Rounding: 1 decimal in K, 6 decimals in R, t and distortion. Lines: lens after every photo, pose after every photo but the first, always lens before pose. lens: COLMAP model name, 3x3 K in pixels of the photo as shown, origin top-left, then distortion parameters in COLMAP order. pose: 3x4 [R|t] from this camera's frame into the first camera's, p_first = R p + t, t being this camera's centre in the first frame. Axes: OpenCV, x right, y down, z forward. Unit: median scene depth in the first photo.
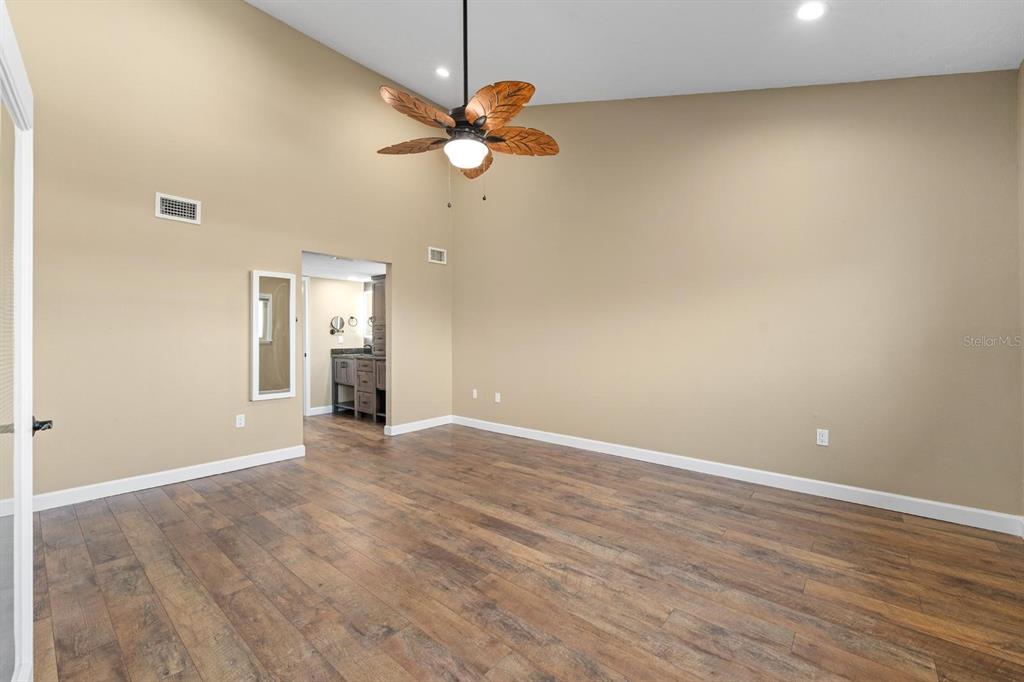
lens RADIAL K [[416.1, 0, 512.0], [0, 416.1, 341.0], [0, 0, 1]] dist [-0.000682, -0.000096]
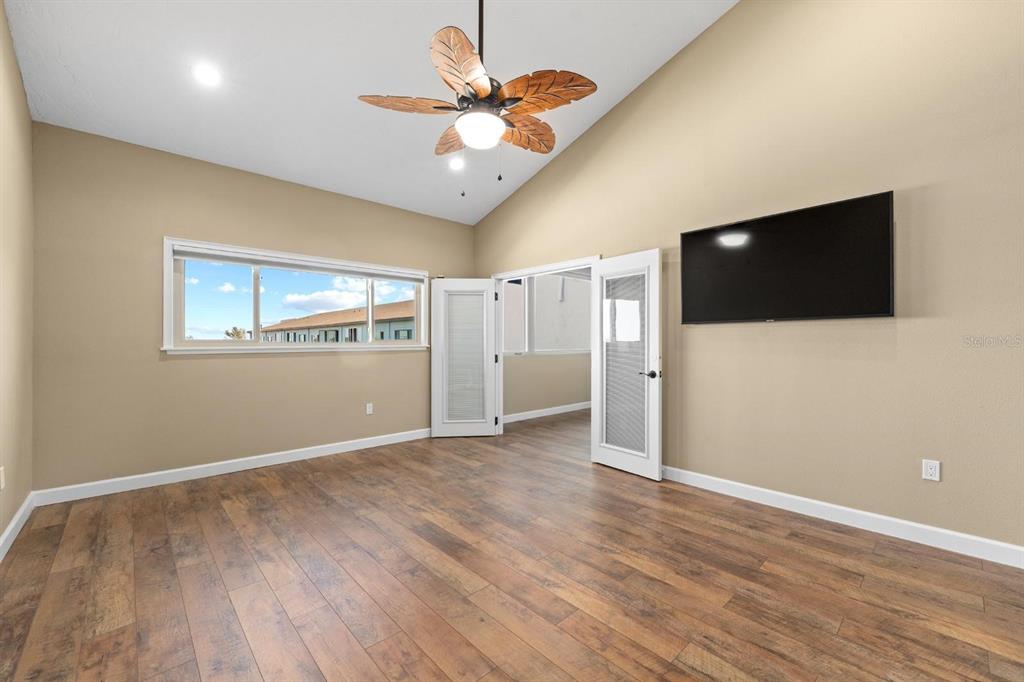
lens RADIAL K [[416.1, 0, 512.0], [0, 416.1, 341.0], [0, 0, 1]] dist [-0.000682, -0.000096]
pose [[-0.992950, 0.003959, 0.118469, -0.300238], [0.004187, 0.999990, 0.001678, -0.012396], [-0.118461, 0.002163, -0.992956, 2.001845]]
